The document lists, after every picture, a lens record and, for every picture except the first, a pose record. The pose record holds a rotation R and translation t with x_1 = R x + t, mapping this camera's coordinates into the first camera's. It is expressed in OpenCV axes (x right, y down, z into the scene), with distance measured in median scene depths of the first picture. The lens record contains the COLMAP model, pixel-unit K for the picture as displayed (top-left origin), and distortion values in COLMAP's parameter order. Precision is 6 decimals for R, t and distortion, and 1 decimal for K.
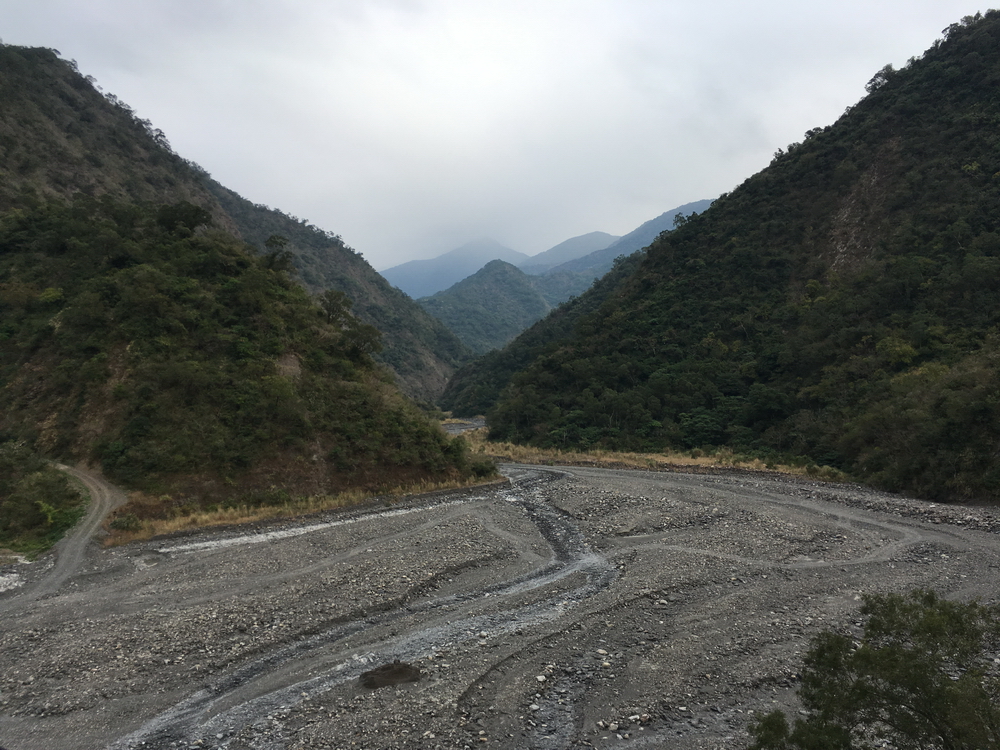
lens RADIAL K [[846.6, 0, 496.8], [0, 846.6, 380.1], [0, 0, 1]] dist [0.085084, -0.107255]
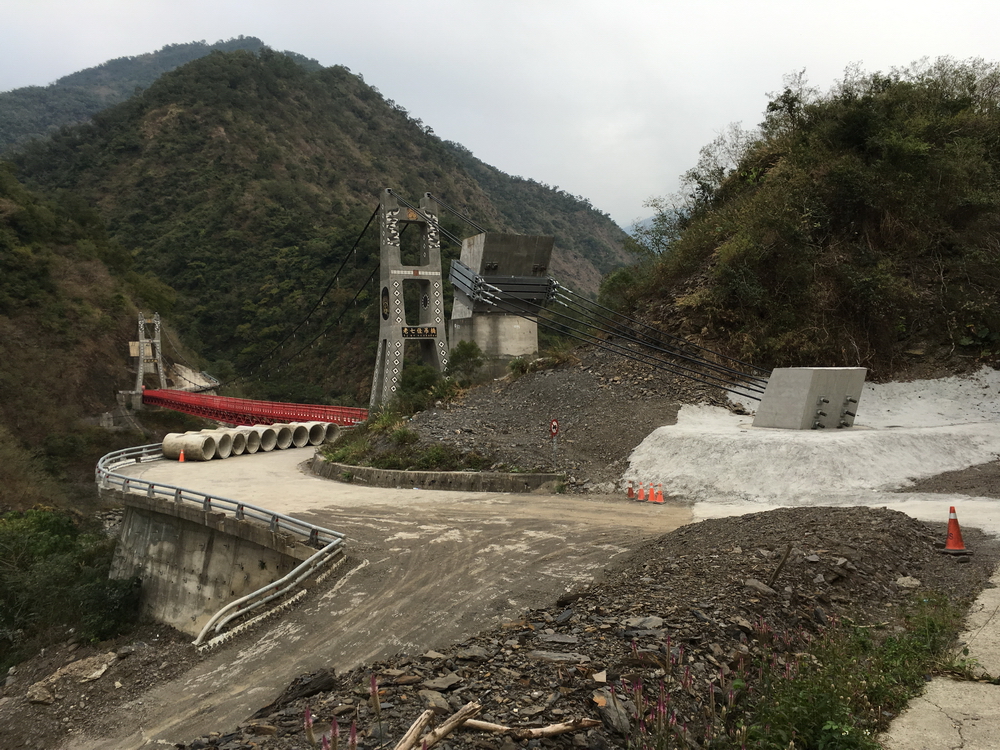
lens RADIAL K [[846.6, 0, 506.3], [0, 846.6, 396.7], [0, 0, 1]] dist [0.085084, -0.107255]
pose [[0.956893, 0.000147, -0.290440, 0.073129], [0.022540, 0.996946, 0.074767, -0.015785], [0.289564, -0.078091, 0.953968, -0.169973]]
